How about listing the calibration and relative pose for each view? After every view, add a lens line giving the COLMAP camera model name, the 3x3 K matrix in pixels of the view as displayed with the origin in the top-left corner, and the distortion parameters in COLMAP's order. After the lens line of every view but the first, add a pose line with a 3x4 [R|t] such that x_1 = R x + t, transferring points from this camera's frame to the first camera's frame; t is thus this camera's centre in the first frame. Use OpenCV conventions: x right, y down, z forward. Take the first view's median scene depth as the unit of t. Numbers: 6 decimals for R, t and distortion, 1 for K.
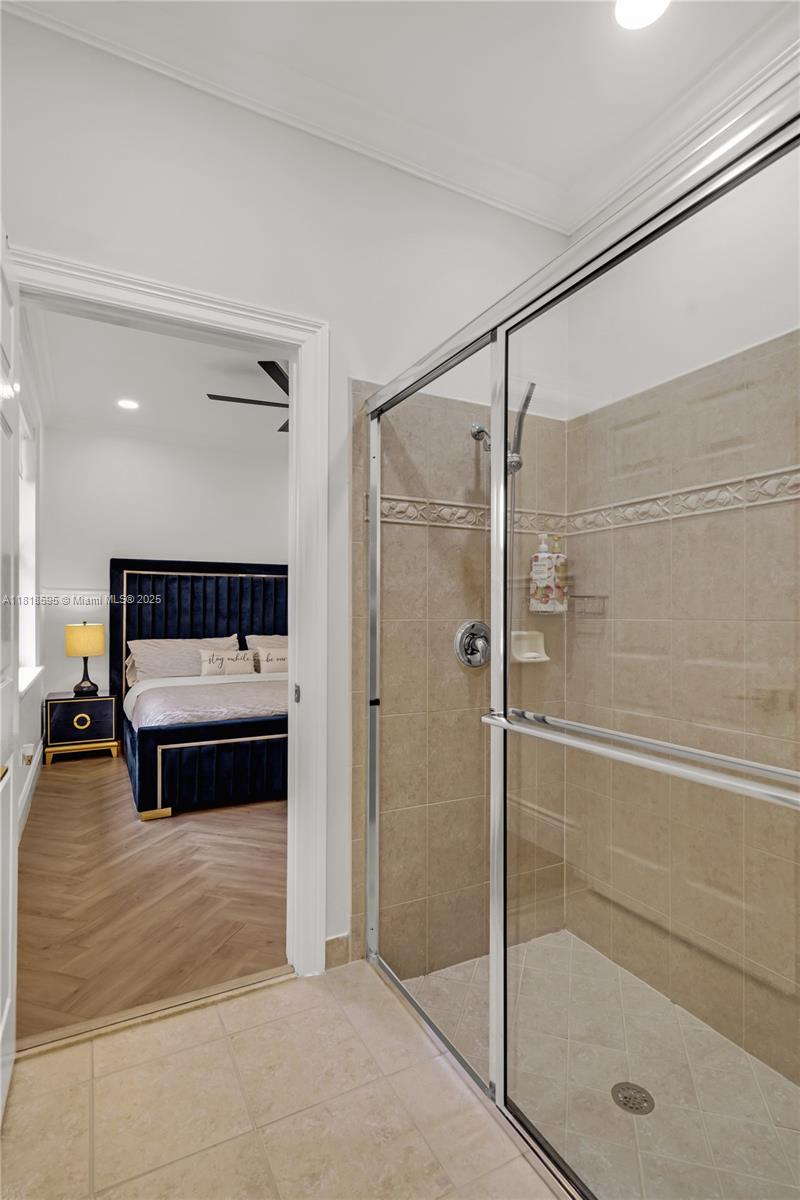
lens RADIAL K [[582.9, 0, 405.0], [0, 582.9, 604.1], [0, 0, 1]] dist [0.002397, 0.000052]
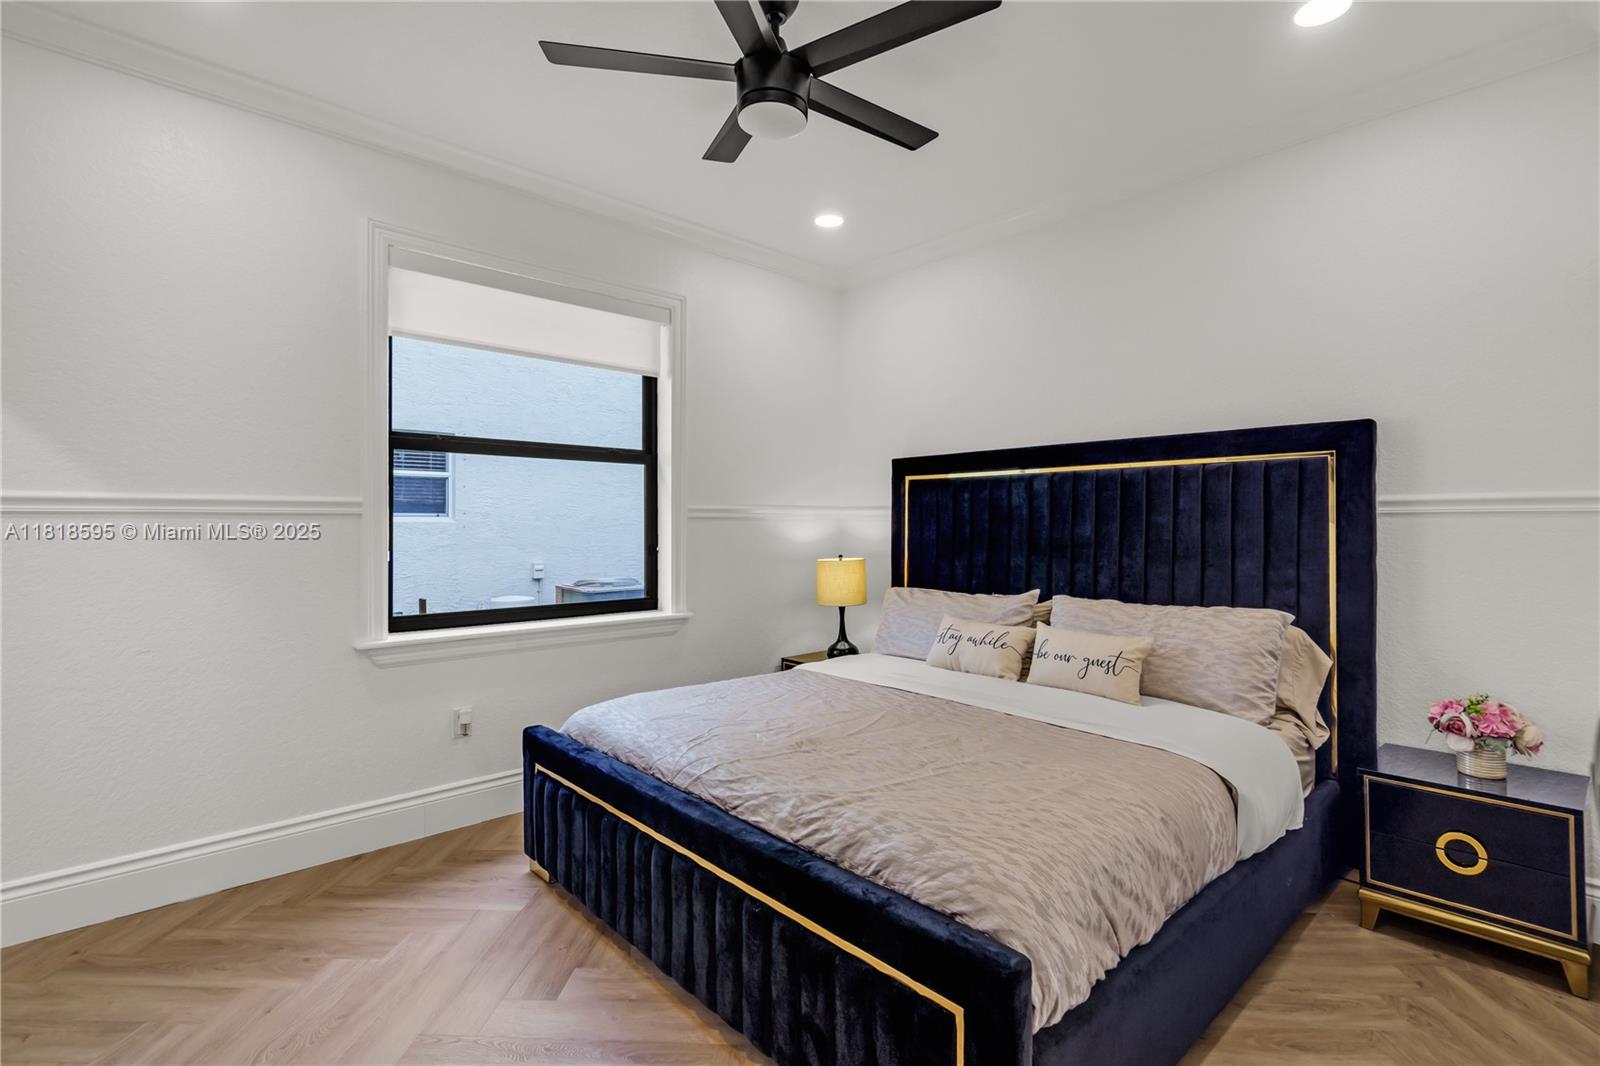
lens RADIAL K [[746.2, 0, 801.6], [0, 746.2, 524.6], [0, 0, 1]] dist [0.004171, -0.000039]
pose [[0.247644, -0.002065, -0.968849, 0.306996], [0.017473, 0.999845, 0.002335, -0.009956], [0.968694, -0.017507, 0.247641, 0.758123]]
